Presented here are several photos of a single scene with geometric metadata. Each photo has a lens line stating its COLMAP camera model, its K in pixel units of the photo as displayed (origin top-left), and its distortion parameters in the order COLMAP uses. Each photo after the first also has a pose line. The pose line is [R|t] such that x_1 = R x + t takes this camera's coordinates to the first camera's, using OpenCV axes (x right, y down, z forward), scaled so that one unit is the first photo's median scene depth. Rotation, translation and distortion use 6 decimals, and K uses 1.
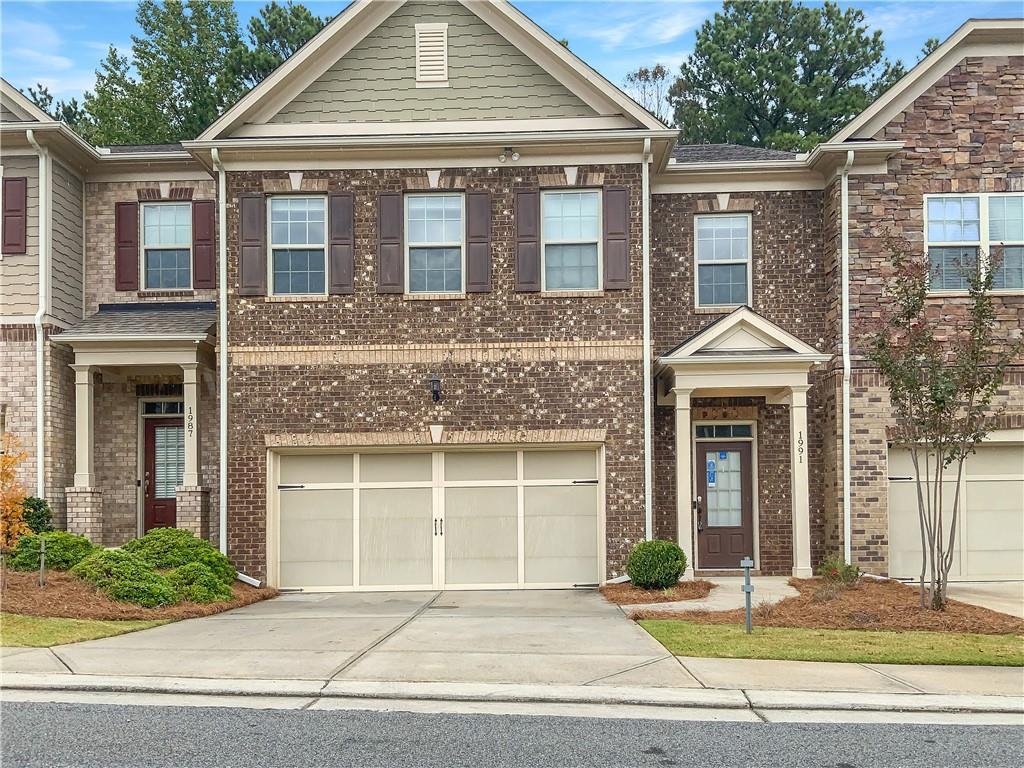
lens RADIAL K [[877.6, 0, 511.9], [0, 877.6, 449.4], [0, 0, 1]] dist [0.001565, -0.025703]
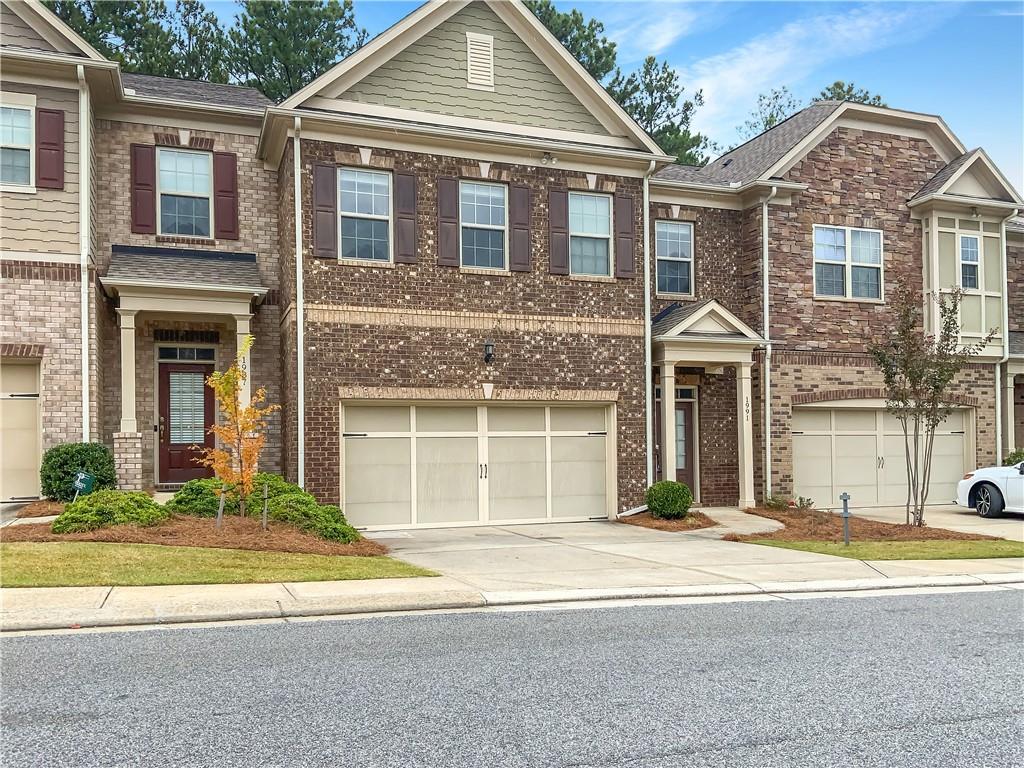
lens RADIAL K [[857.7, 0, 512.0], [0, 857.7, 384.0], [0, 0, 1]] dist [-0.006168, -0.000420]
pose [[0.928036, 0.031559, 0.371152, -0.464518], [-0.029300, 0.999502, -0.011724, -0.013876], [-0.371337, 0.000005, 0.928498, -0.063128]]
